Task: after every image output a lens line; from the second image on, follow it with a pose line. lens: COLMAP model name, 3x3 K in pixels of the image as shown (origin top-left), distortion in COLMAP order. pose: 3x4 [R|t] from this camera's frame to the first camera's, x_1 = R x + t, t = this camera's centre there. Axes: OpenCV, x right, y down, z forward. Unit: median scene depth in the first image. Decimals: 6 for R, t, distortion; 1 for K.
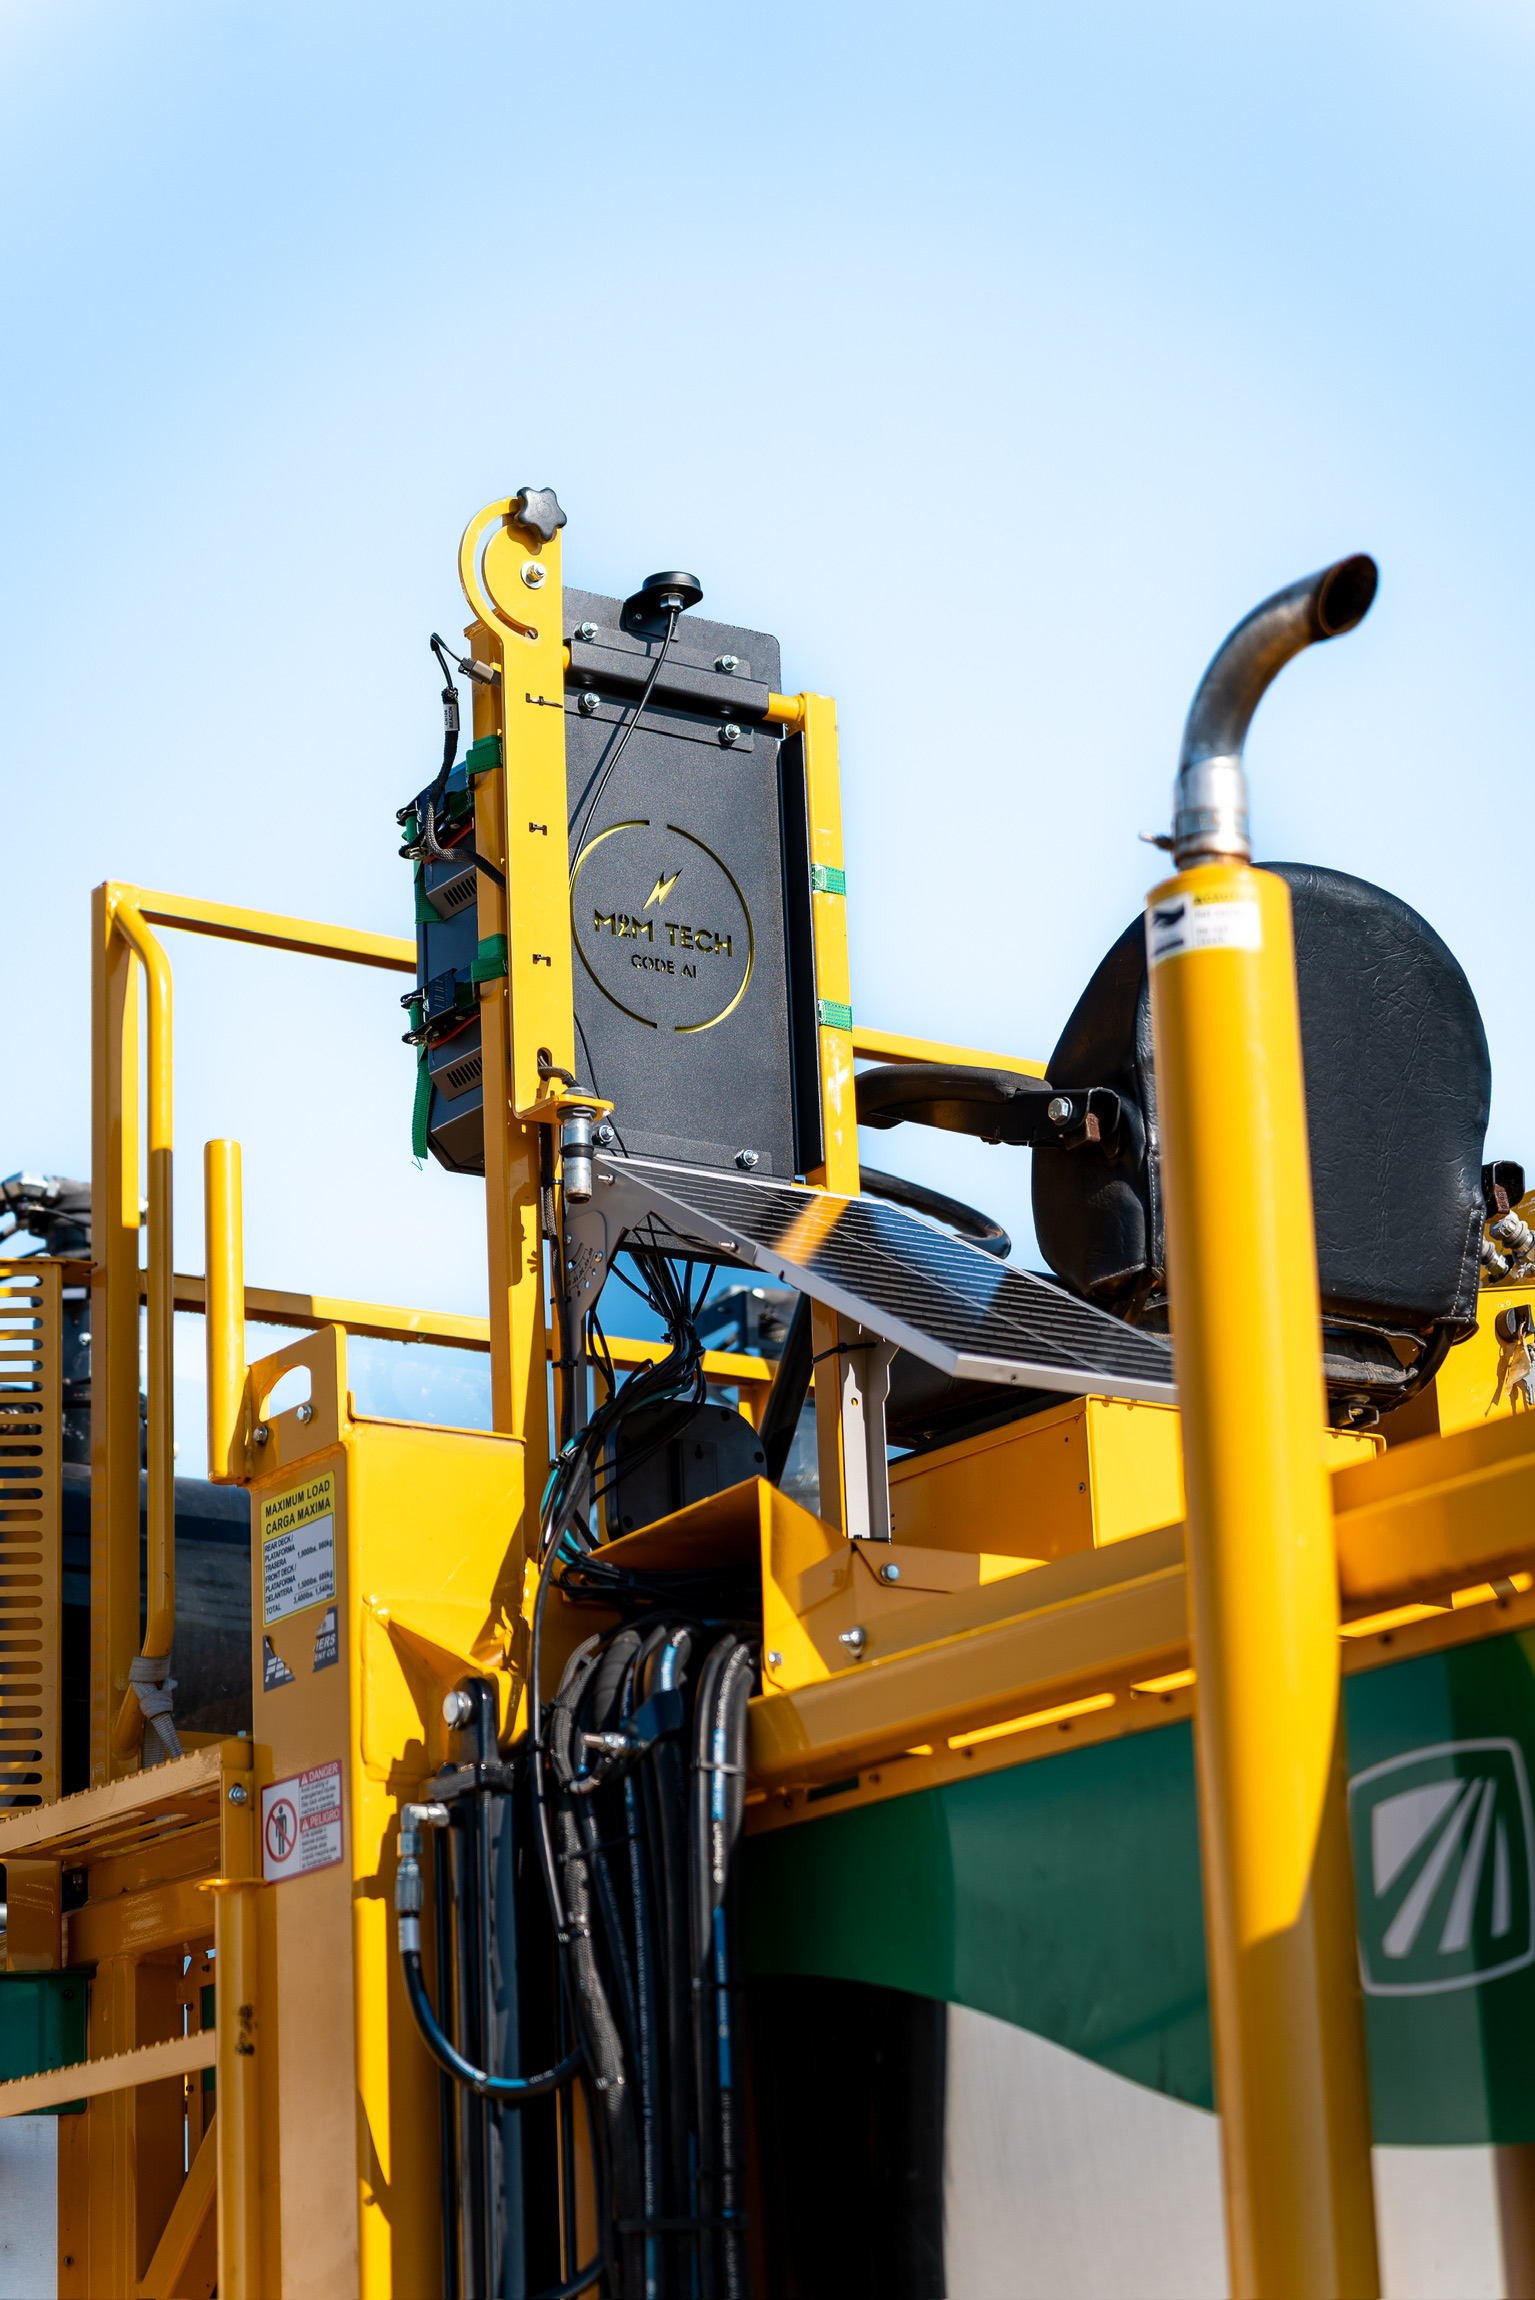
lens RADIAL K [[5009.1, 0, 769.8], [0, 5009.1, 1056.7], [0, 0, 1]] dist [-0.016437, 0.073132]
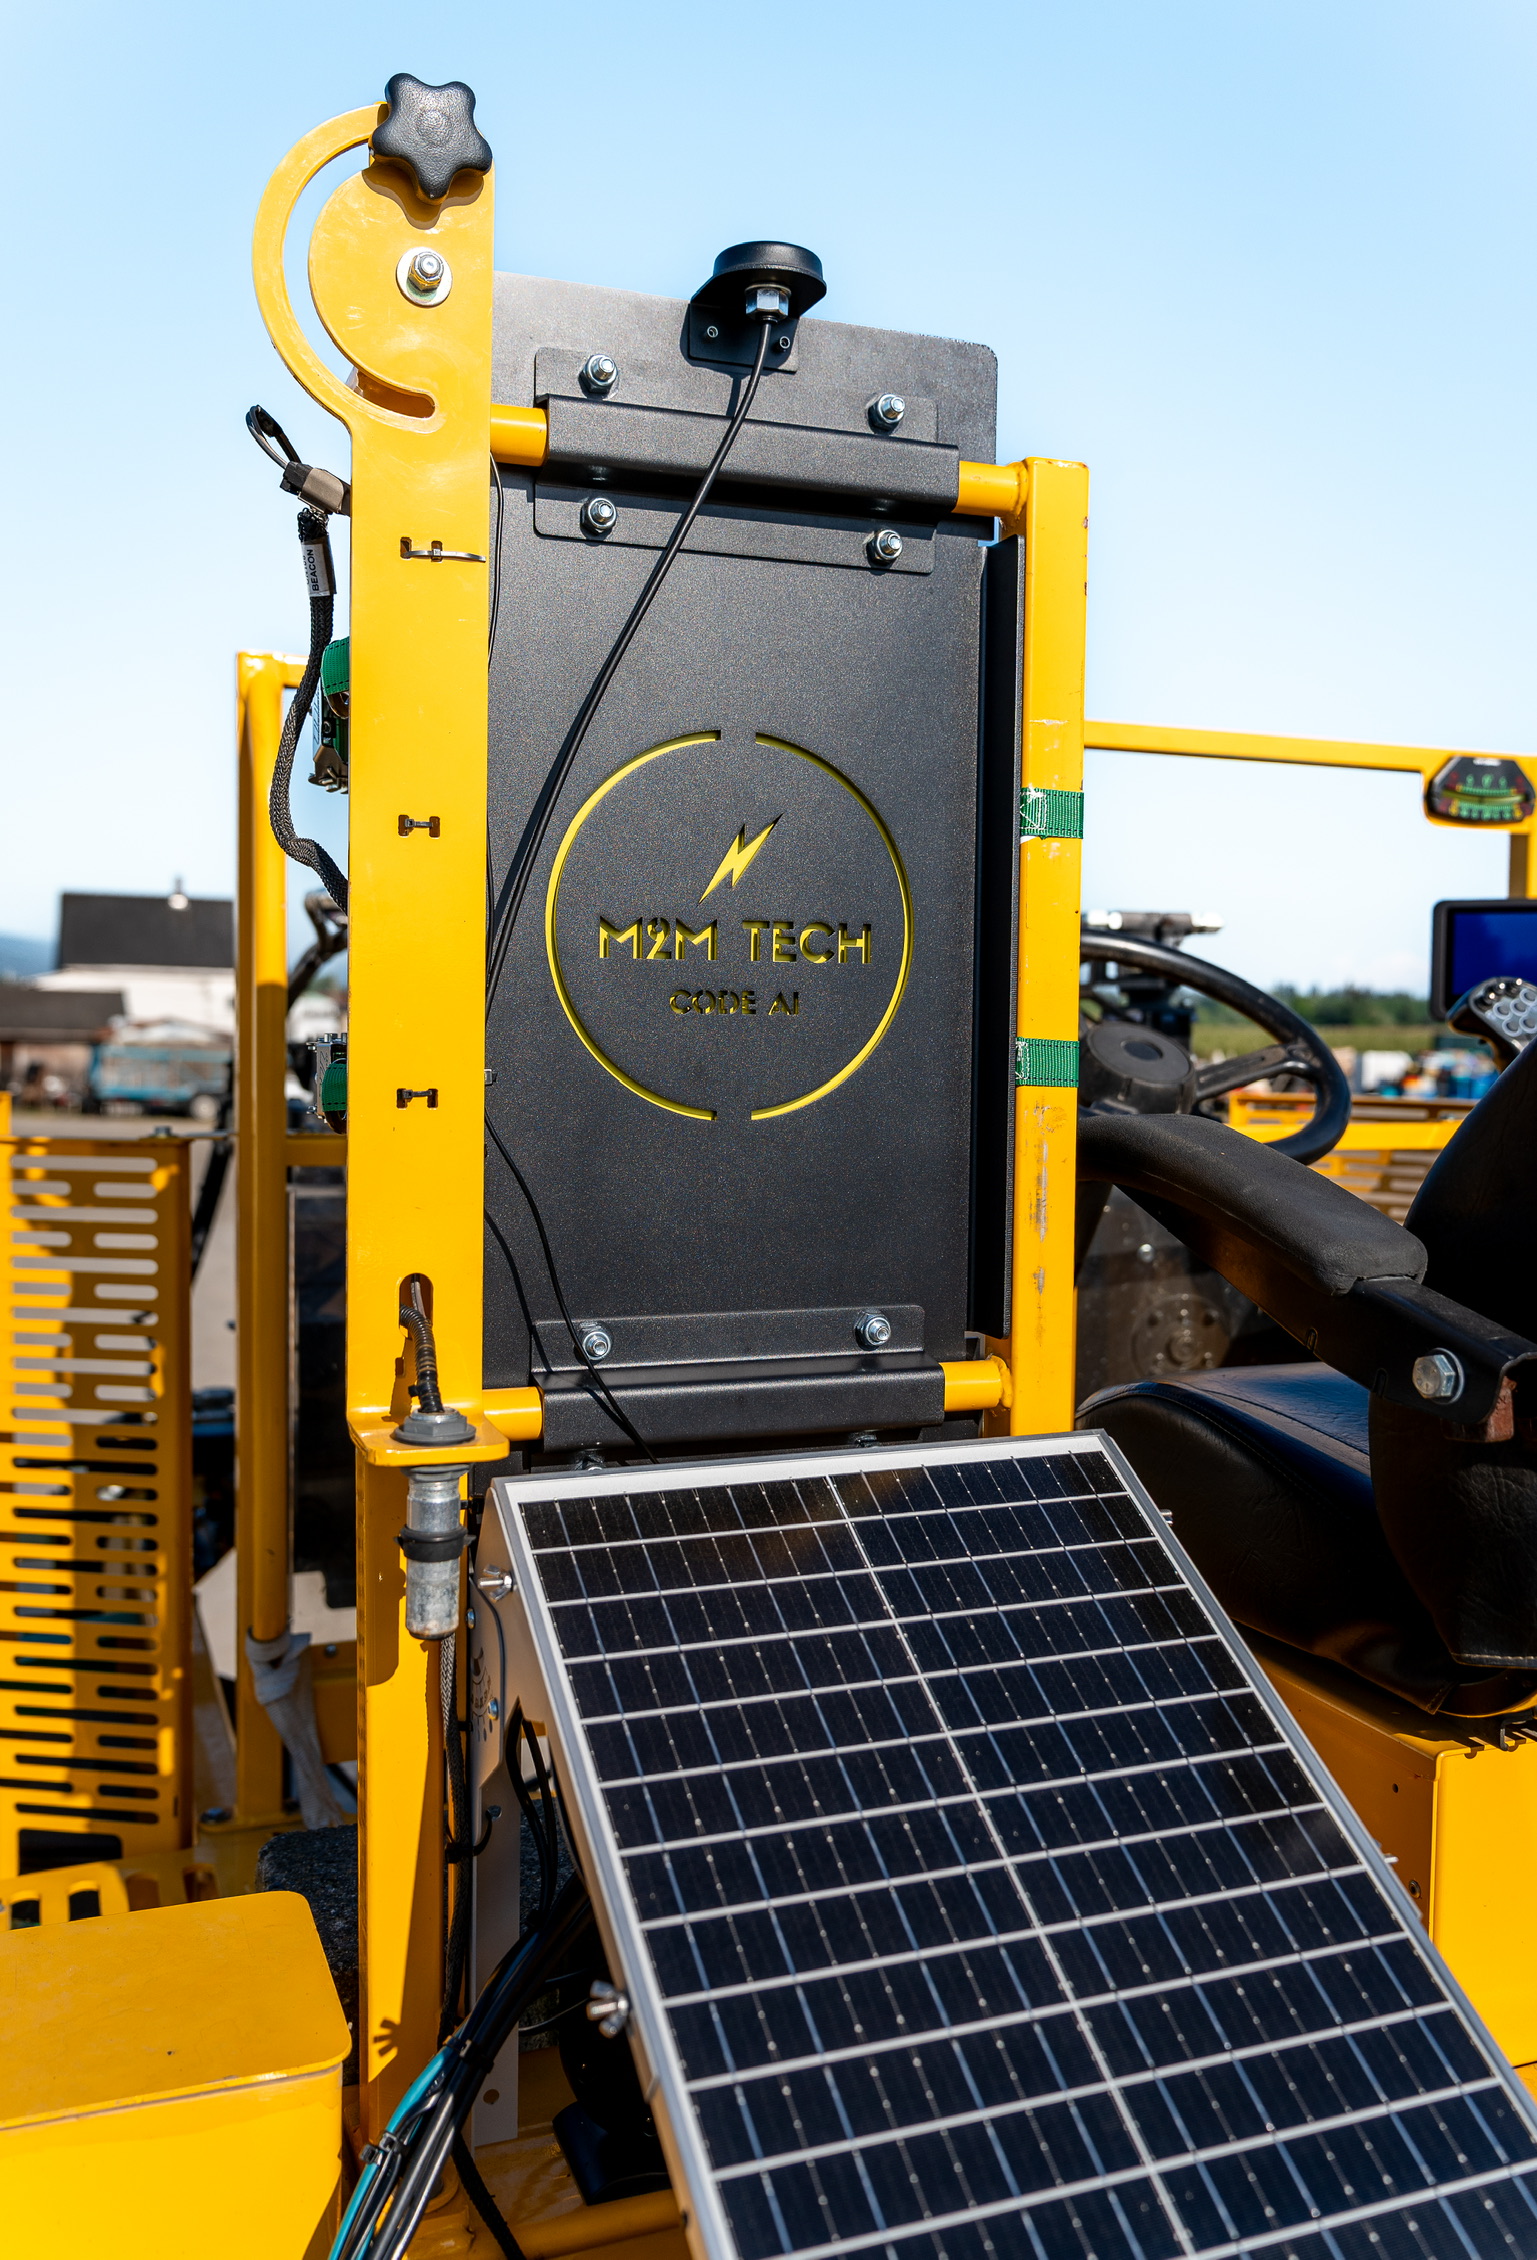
lens RADIAL K [[1900.0, 0, 778.1], [0, 1900.0, 1087.0], [0, 0, 1]] dist [0.002554, -0.001126]
pose [[0.967459, 0.065322, -0.244449, 0.037170], [0.027161, 0.933709, 0.357001, -0.085782], [0.251564, -0.352023, 0.901552, 0.794859]]
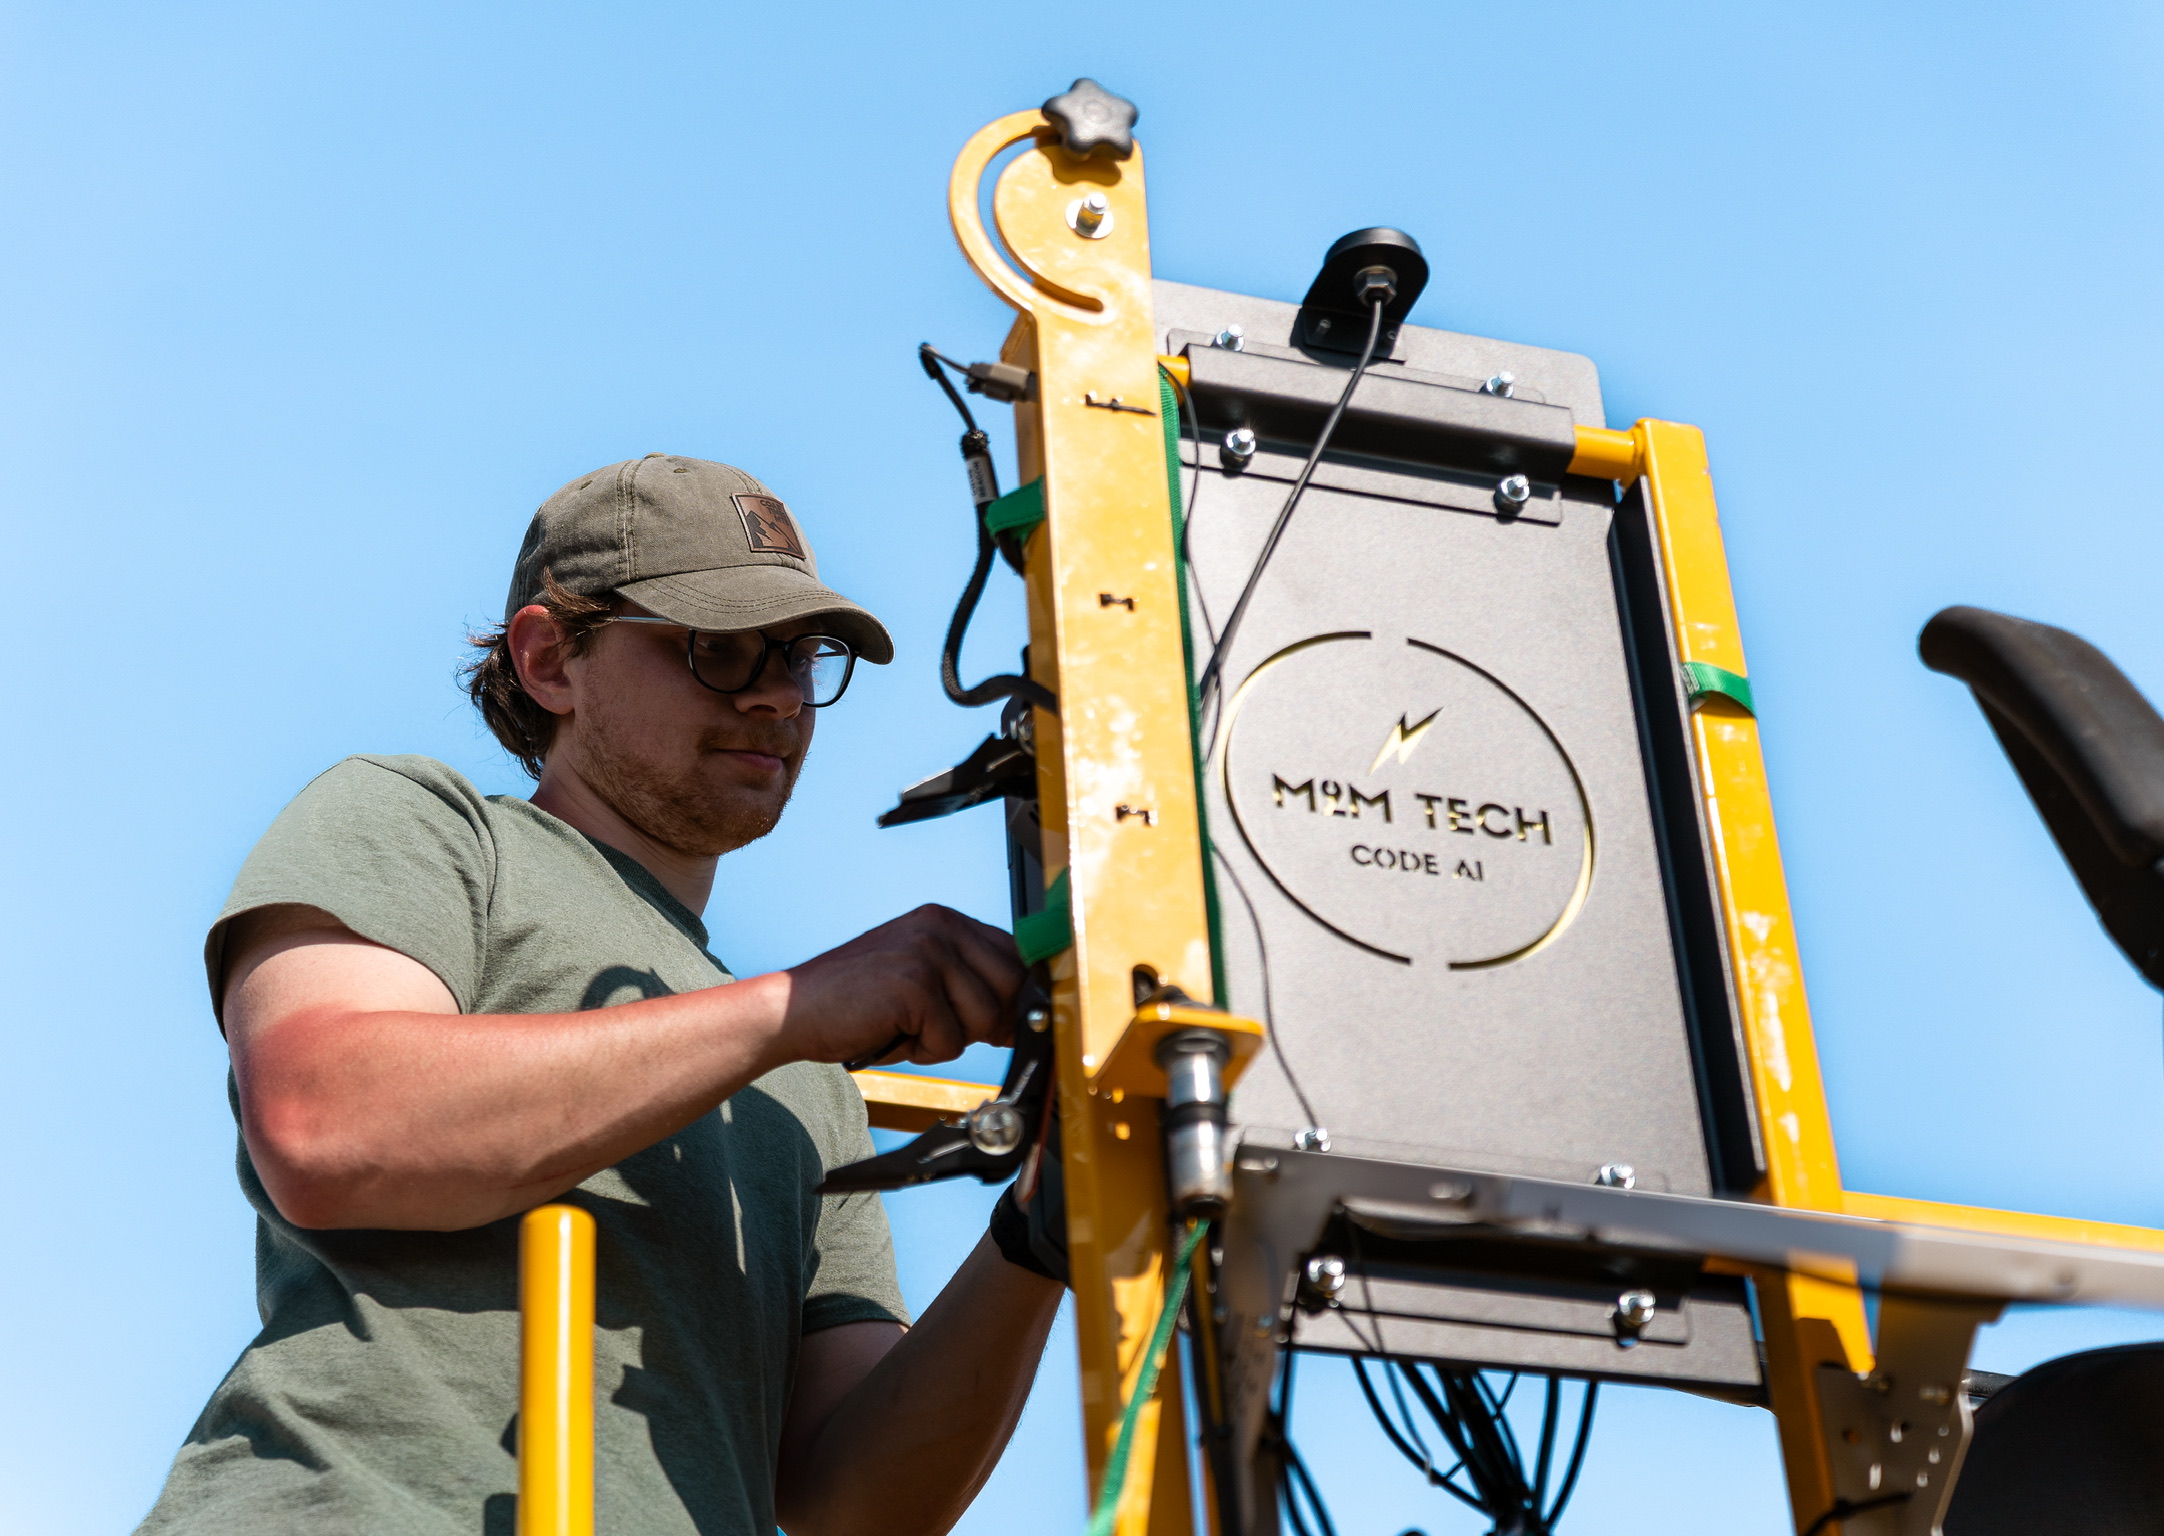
lens RADIAL K [[4237.3, 0, 1082.0], [0, 4237.3, 768.0], [0, 0, 1]] dist [0.039166, 0.072882]
pose [[0.962160, -0.166158, -0.215963, 0.044550], [0.104412, 0.956890, -0.271036, 0.092334], [0.251688, 0.238230, 0.938030, 0.551948]]
